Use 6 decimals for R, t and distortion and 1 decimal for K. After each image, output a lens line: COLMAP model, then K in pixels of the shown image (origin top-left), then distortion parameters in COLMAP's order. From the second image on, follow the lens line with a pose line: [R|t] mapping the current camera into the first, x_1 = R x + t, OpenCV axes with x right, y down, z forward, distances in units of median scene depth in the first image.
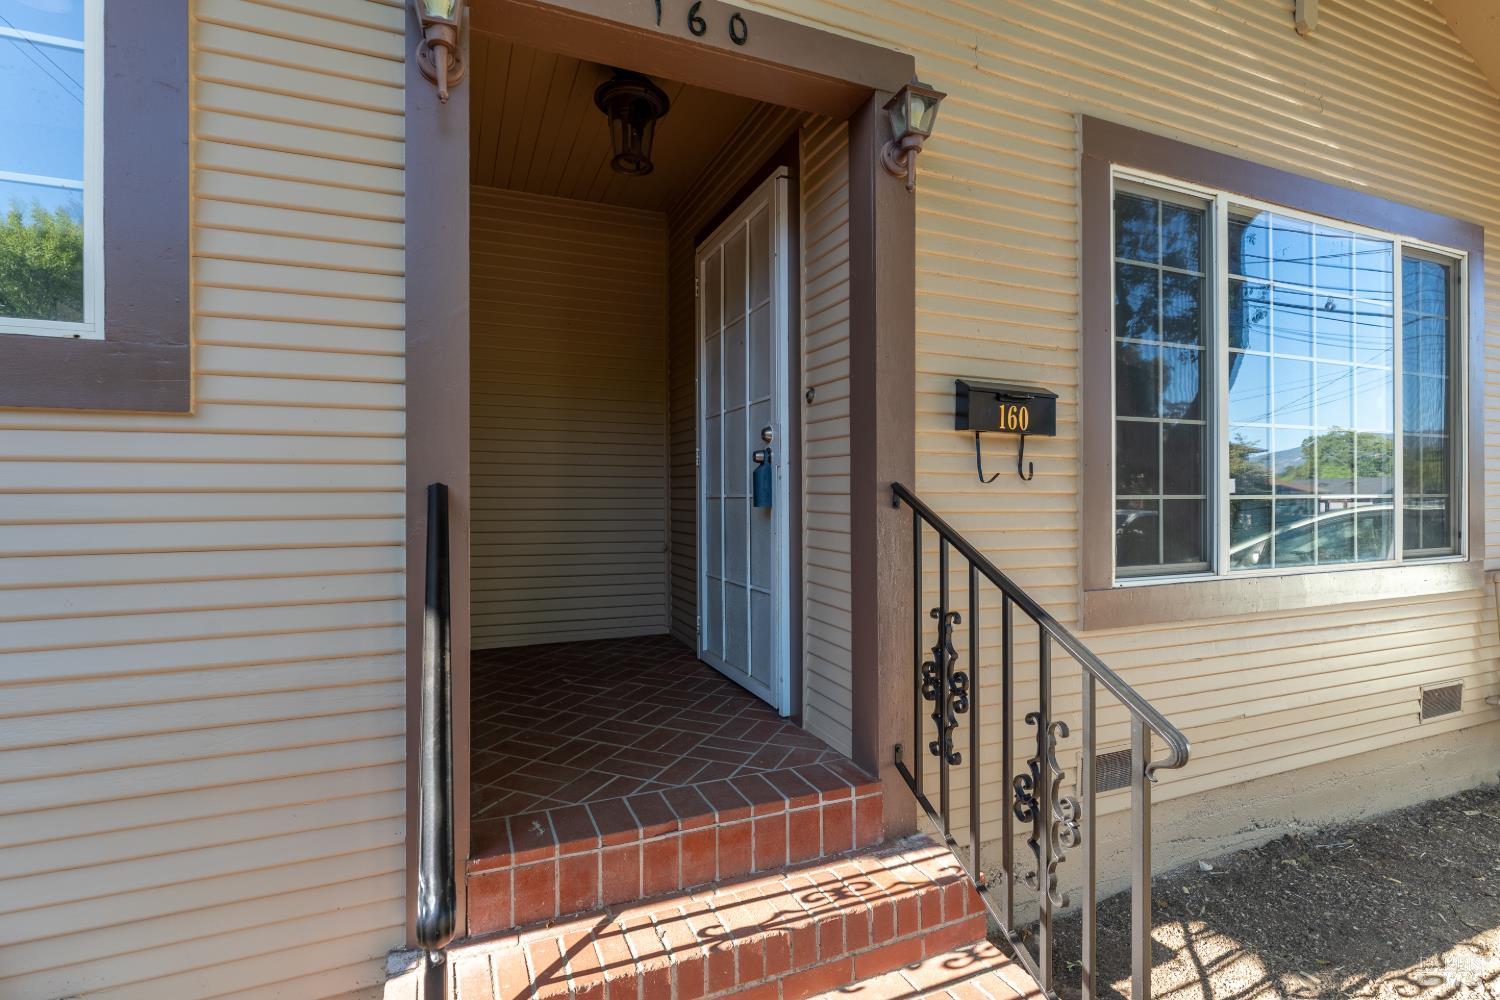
lens RADIAL K [[702.6, 0, 750.0], [0, 702.6, 500.0], [0, 0, 1]] dist [-0.000790, -0.000204]
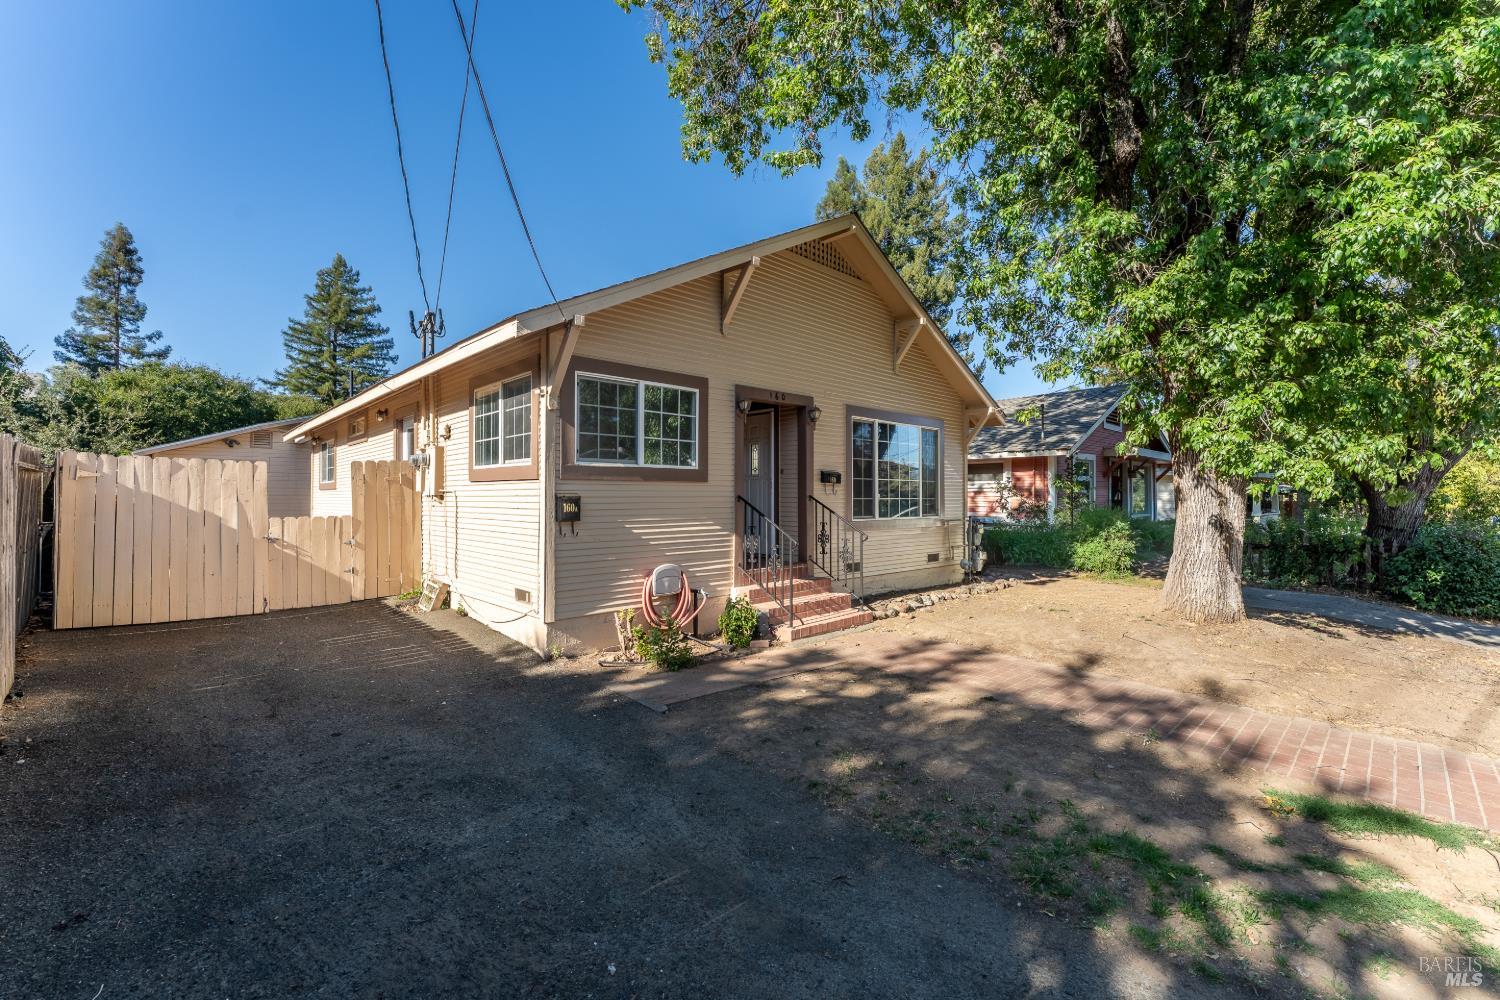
lens RADIAL K [[611.9, 0, 747.7], [0, 611.9, 492.3], [0, 0, 1]] dist [-0.000557, -0.000026]
pose [[0.938597, 0.006484, 0.344955, -1.407356], [-0.001093, 0.999874, -0.015819, 0.018264], [-0.345014, 0.014471, 0.938486, -2.331983]]
